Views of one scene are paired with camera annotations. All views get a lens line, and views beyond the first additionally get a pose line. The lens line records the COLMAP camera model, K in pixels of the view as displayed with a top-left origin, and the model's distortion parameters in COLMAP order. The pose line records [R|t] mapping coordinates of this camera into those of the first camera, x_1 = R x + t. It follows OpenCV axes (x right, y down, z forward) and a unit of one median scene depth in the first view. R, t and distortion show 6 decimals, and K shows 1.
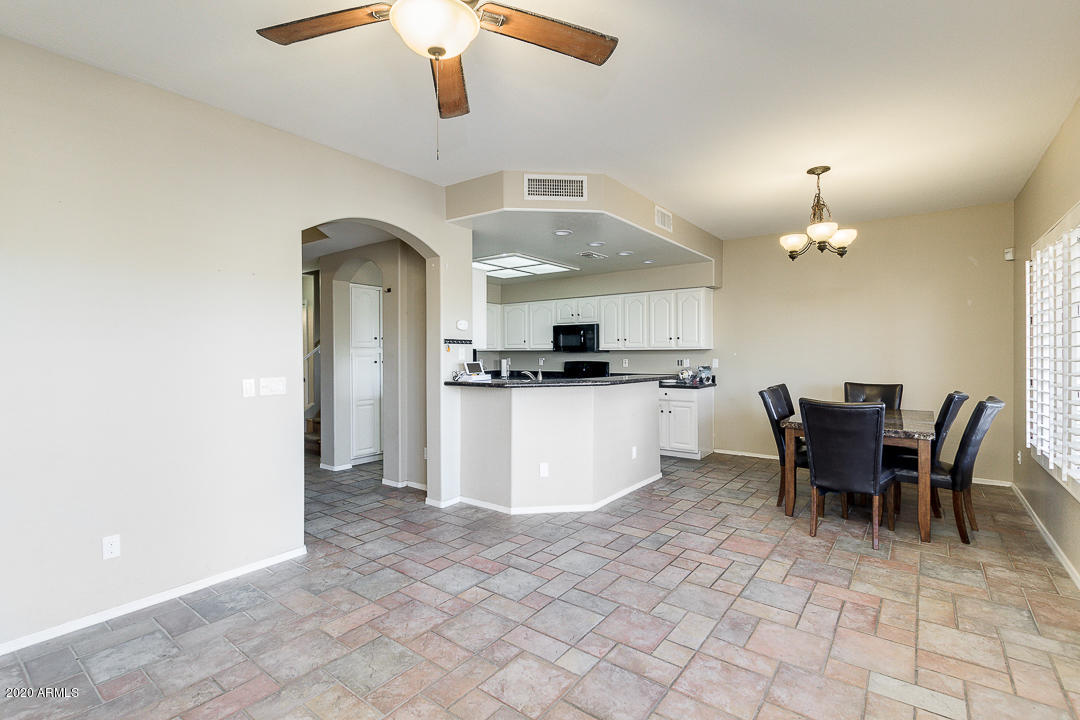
lens RADIAL K [[499.1, 0, 539.4], [0, 499.1, 350.8], [0, 0, 1]] dist [-0.002931, -0.000368]
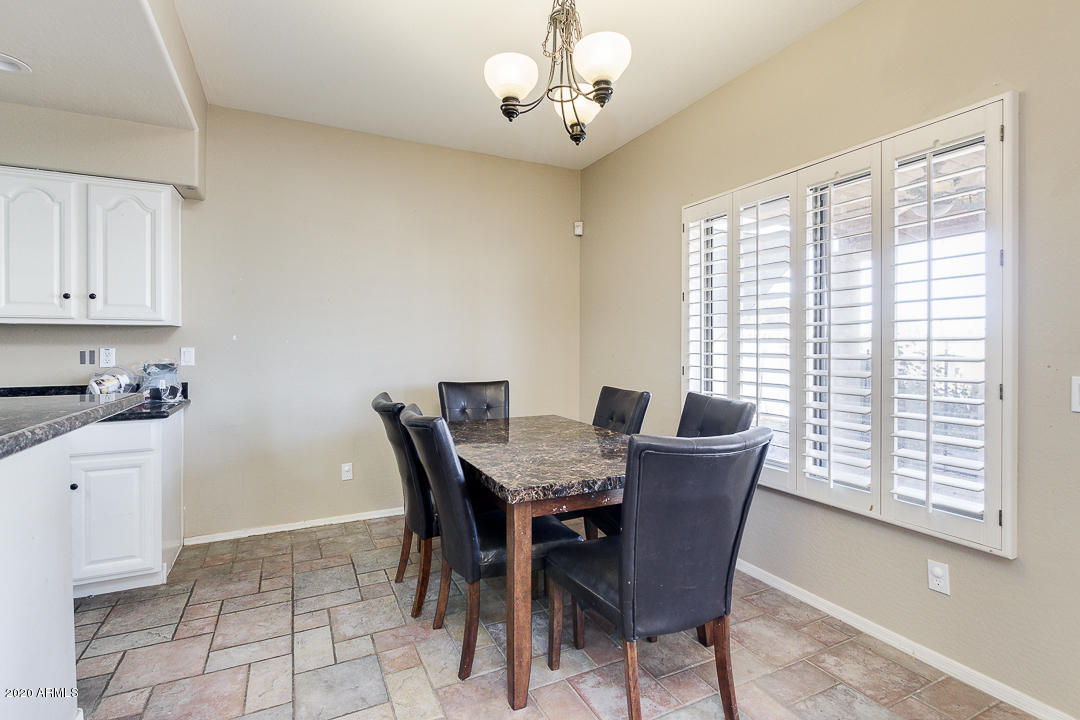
lens RADIAL K [[499.1, 0, 539.4], [0, 499.1, 350.8], [0, 0, 1]] dist [-0.002931, -0.000368]
pose [[0.443068, -0.010423, 0.896428, 0.079860], [-0.007778, 0.999850, 0.015470, 0.009995], [-0.896455, -0.013826, 0.442920, 0.507870]]
